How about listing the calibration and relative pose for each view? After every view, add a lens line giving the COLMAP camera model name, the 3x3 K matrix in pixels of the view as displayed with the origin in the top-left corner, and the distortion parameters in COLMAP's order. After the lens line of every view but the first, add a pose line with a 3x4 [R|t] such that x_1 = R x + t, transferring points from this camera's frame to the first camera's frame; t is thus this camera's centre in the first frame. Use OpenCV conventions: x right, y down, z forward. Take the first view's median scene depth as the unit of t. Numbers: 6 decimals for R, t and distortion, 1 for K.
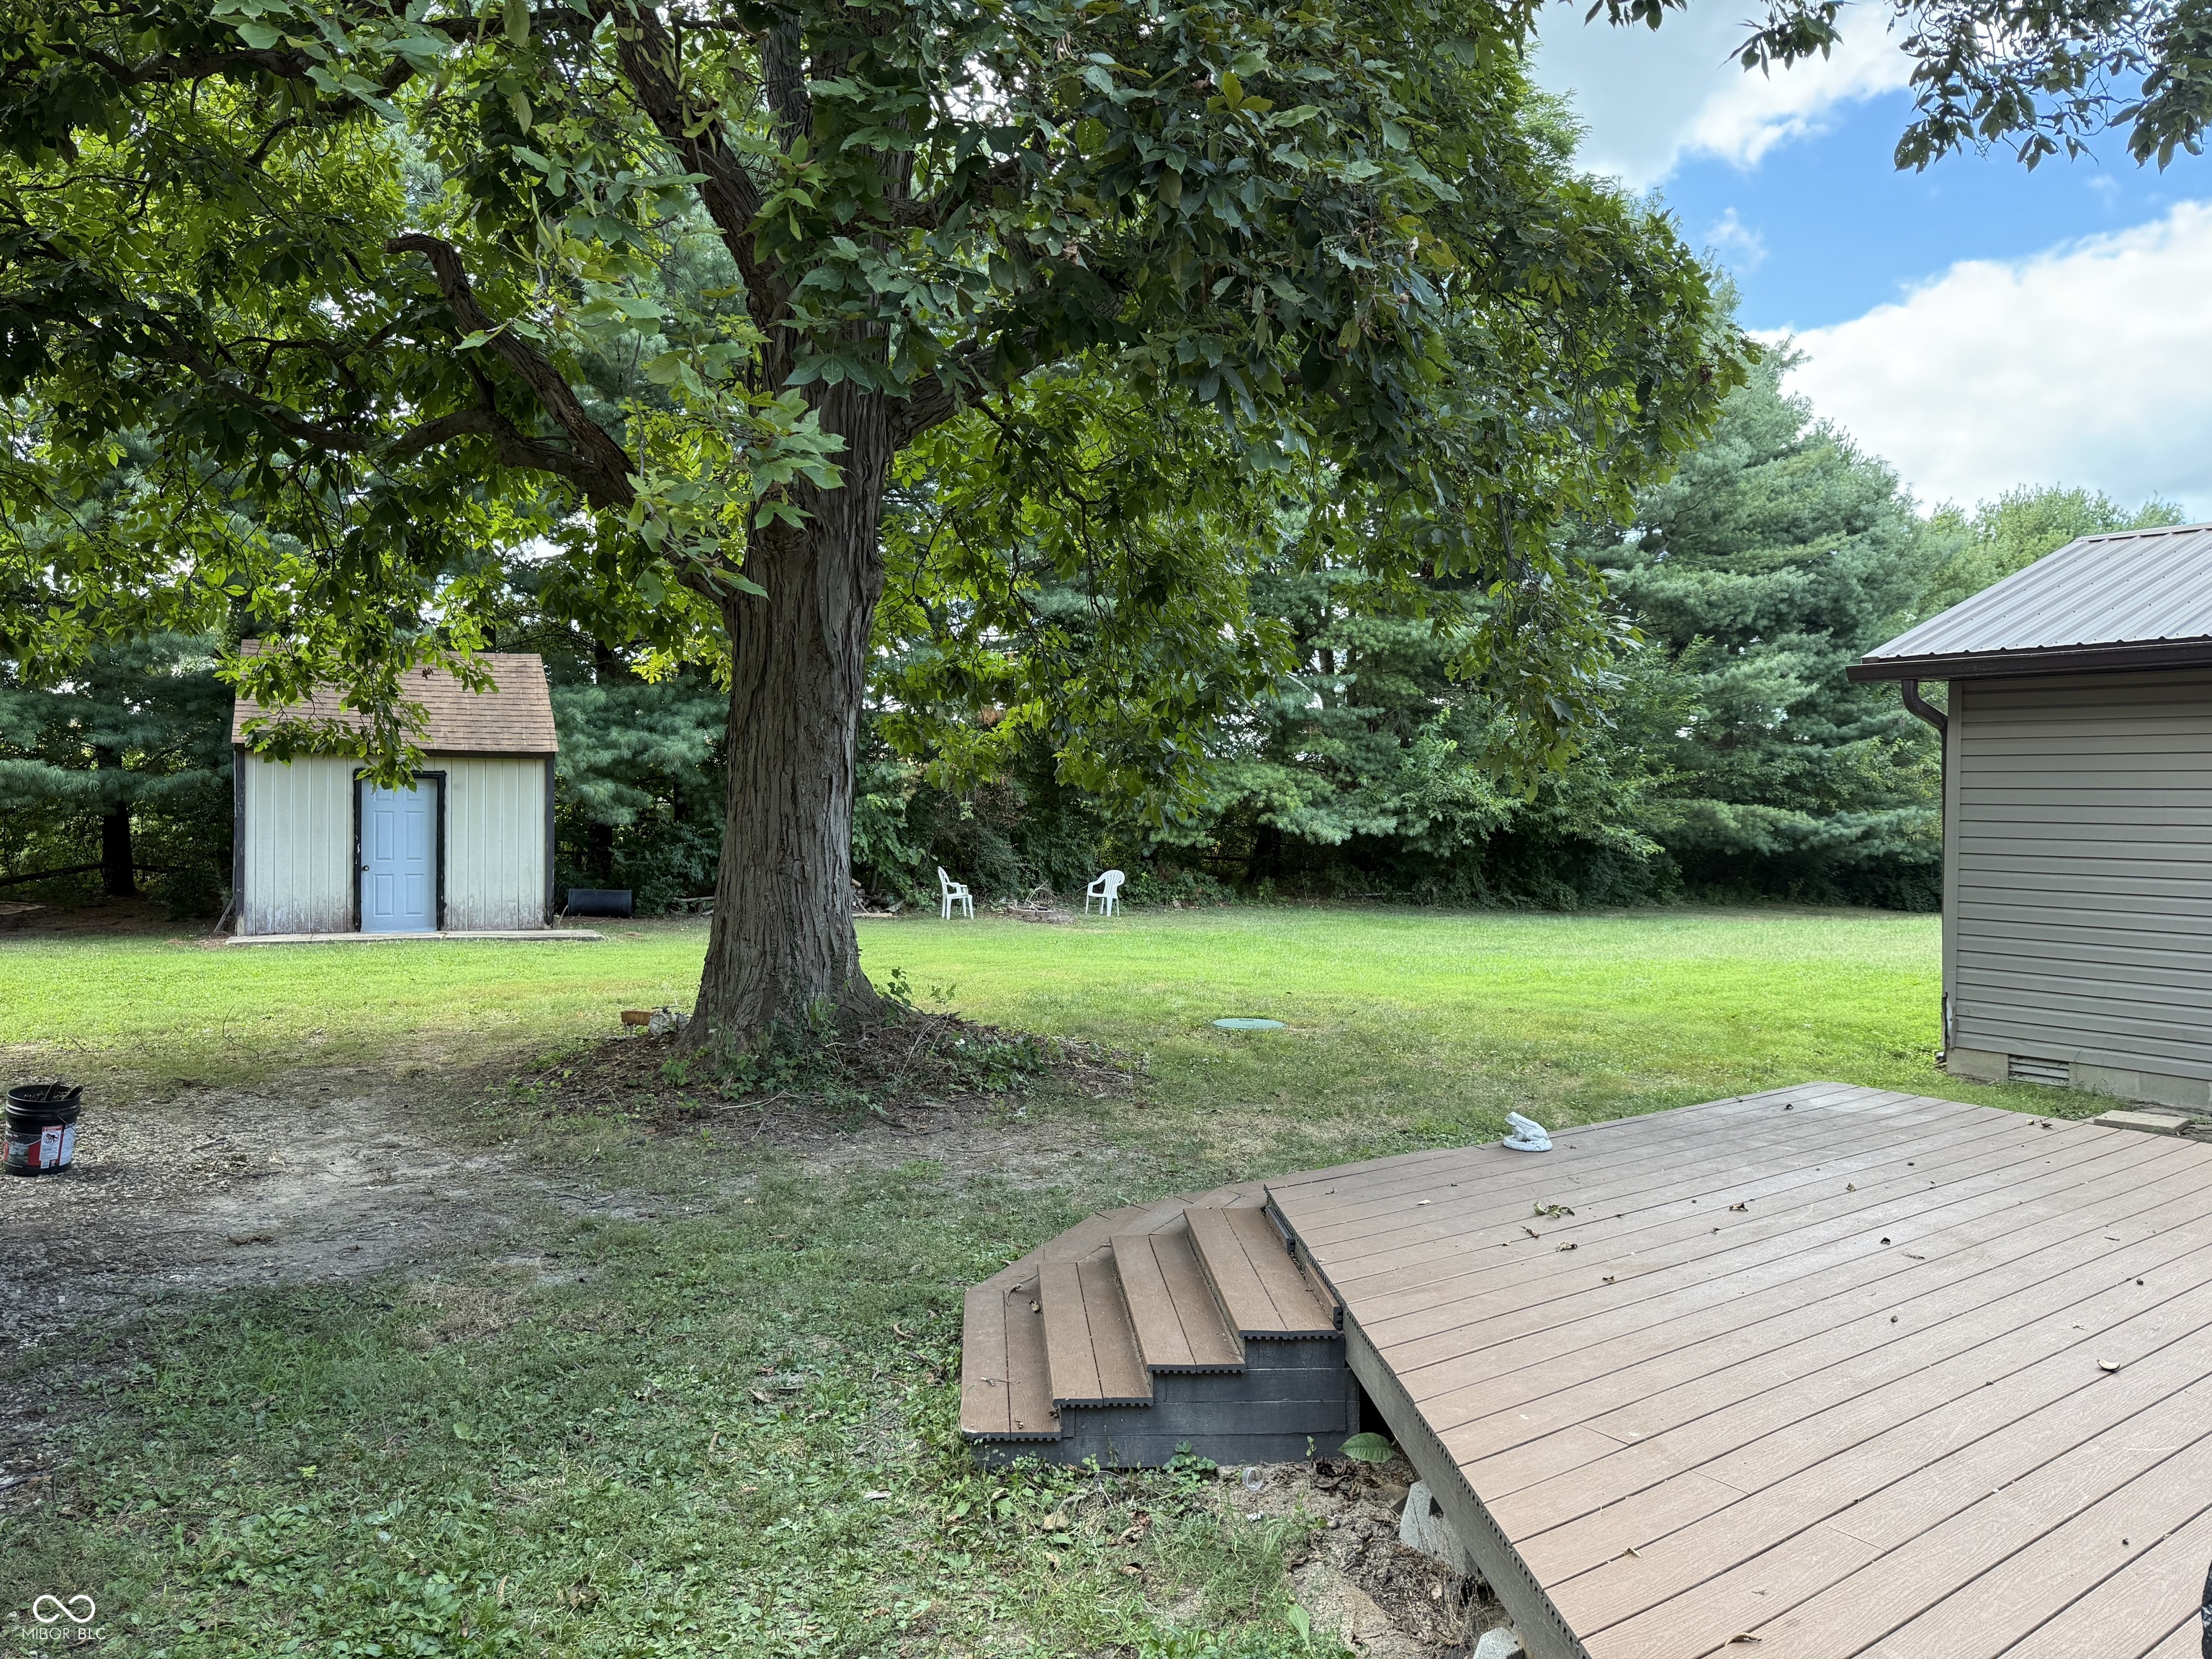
lens RADIAL K [[1499.8, 0, 1106.0], [0, 1499.8, 829.5], [0, 0, 1]] dist [0.003136, -0.036528]
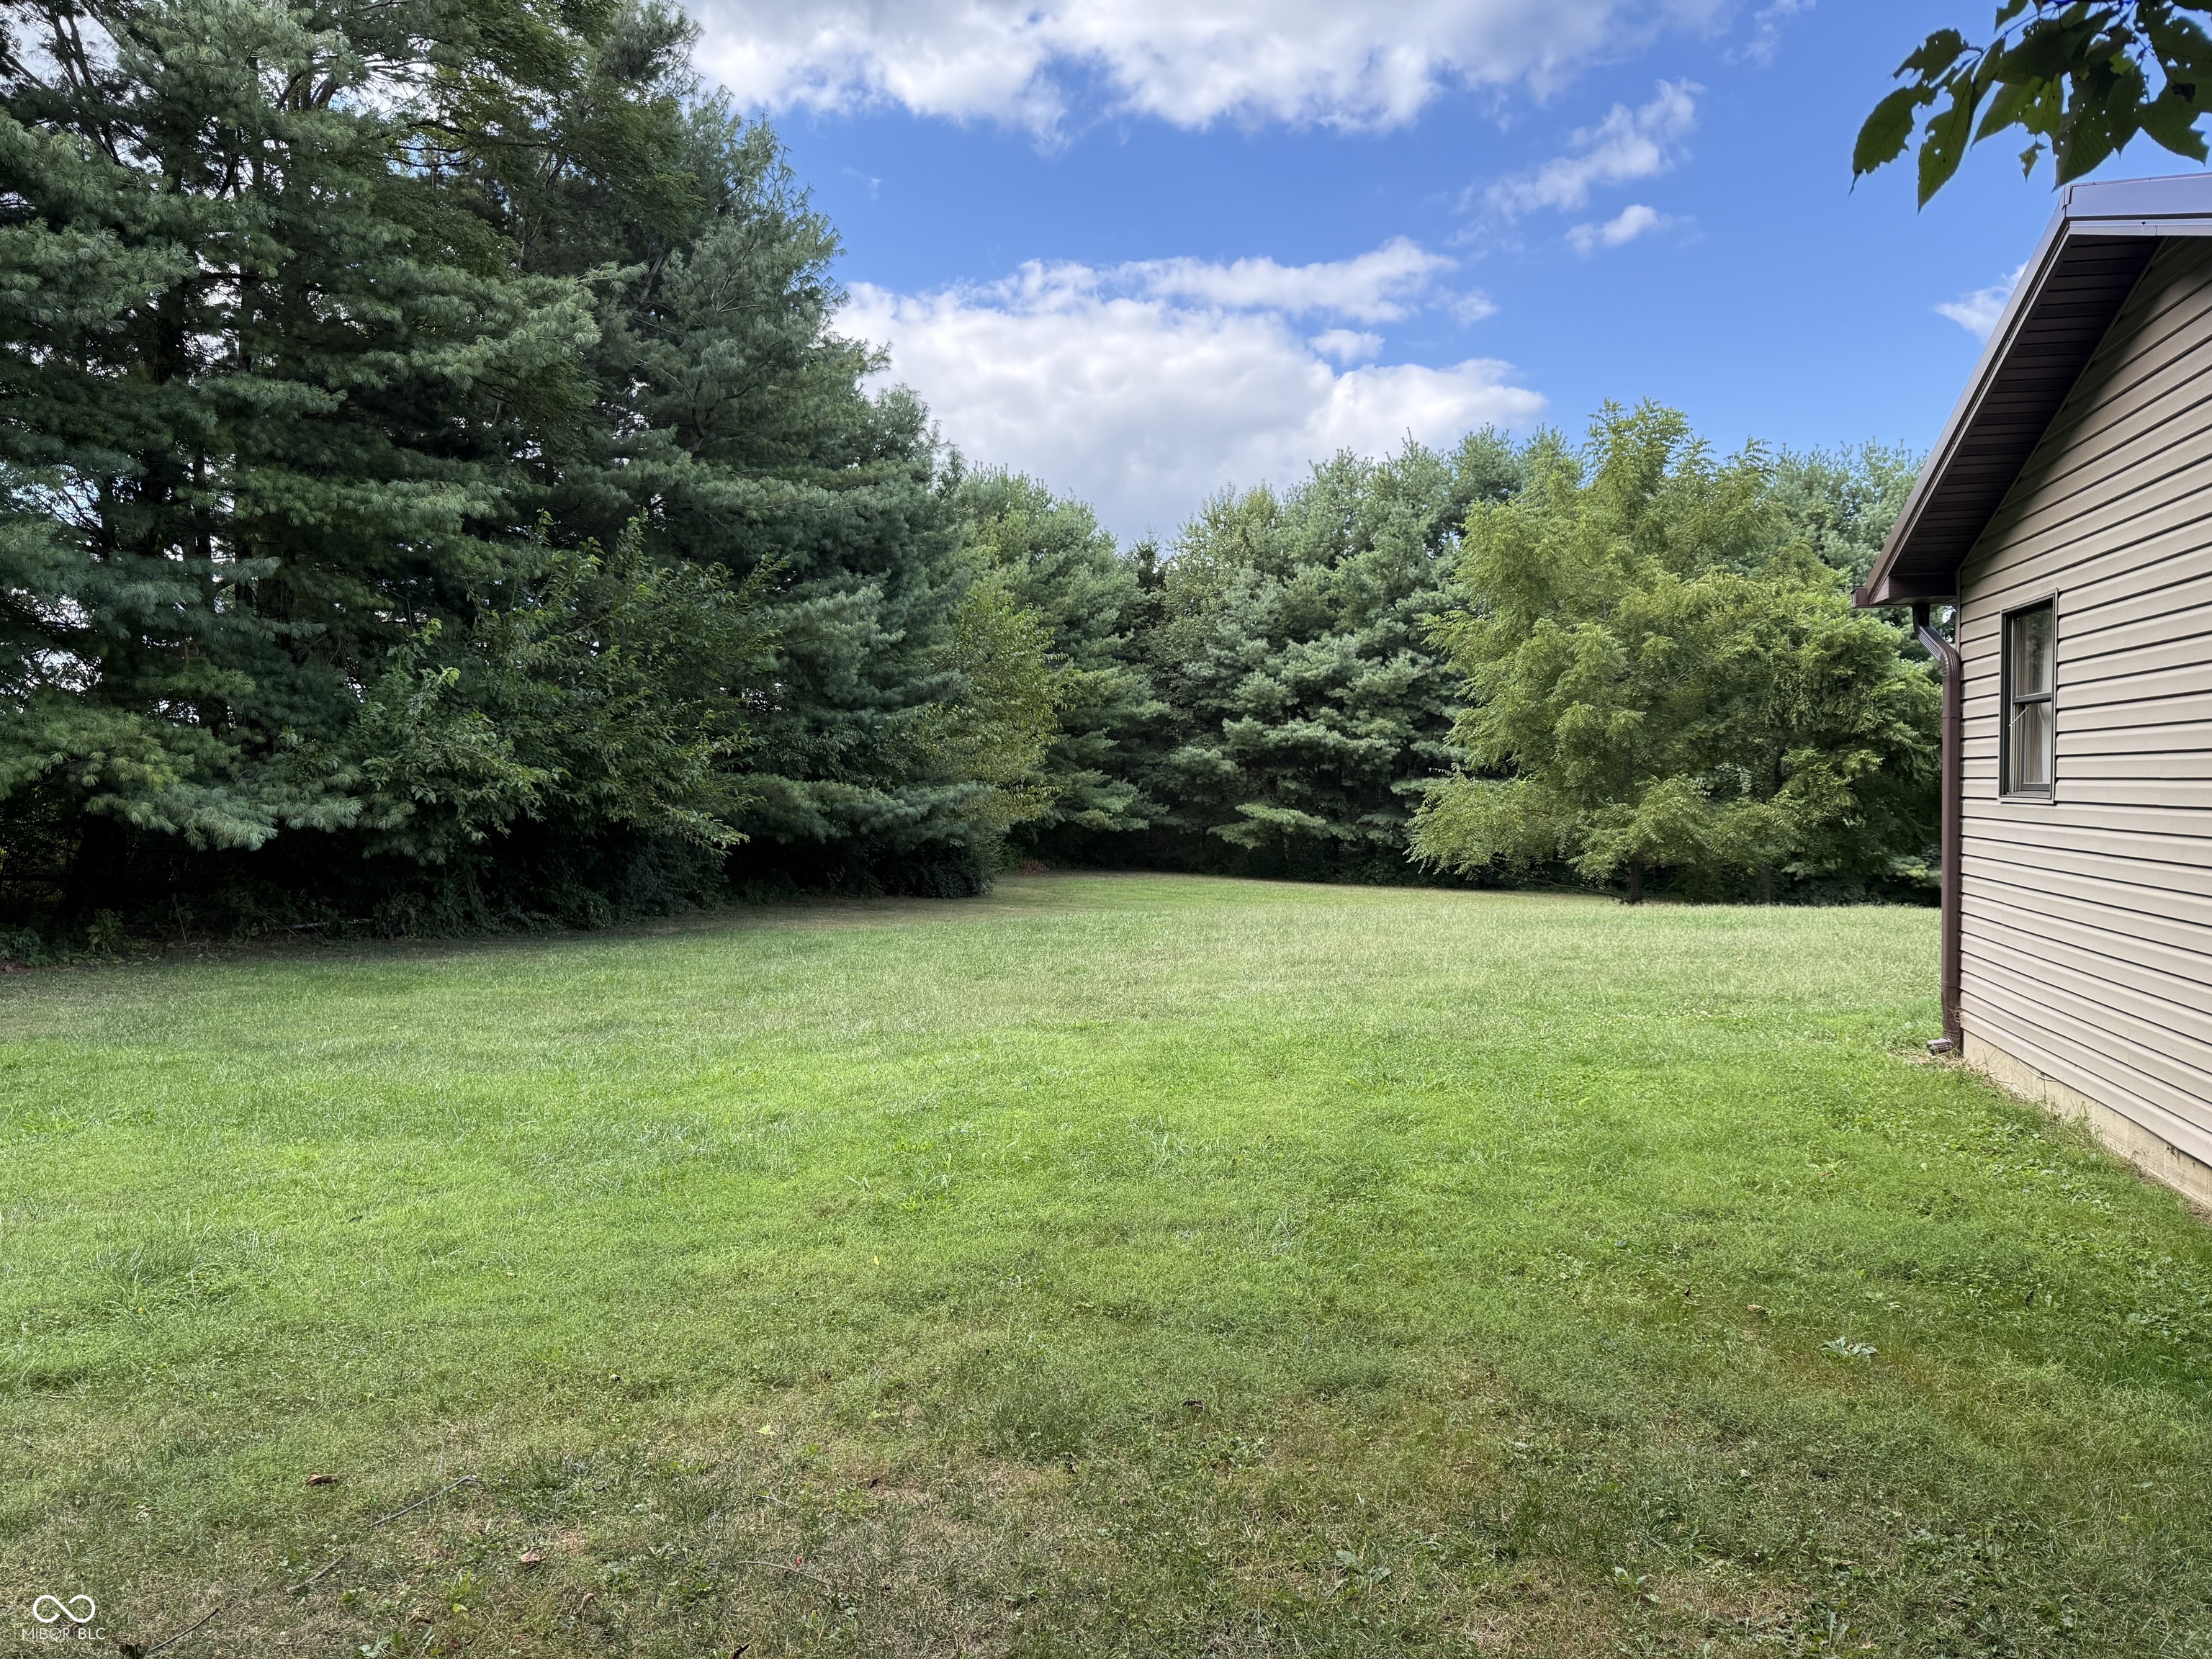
lens RADIAL K [[1499.8, 0, 1106.0], [0, 1499.8, 829.5], [0, 0, 1]] dist [0.003136, -0.036528]
pose [[0.758553, -0.028087, 0.651005, 0.029226], [0.023969, 0.999597, 0.015198, 0.002009], [-0.651170, 0.004076, 0.758921, 0.337015]]
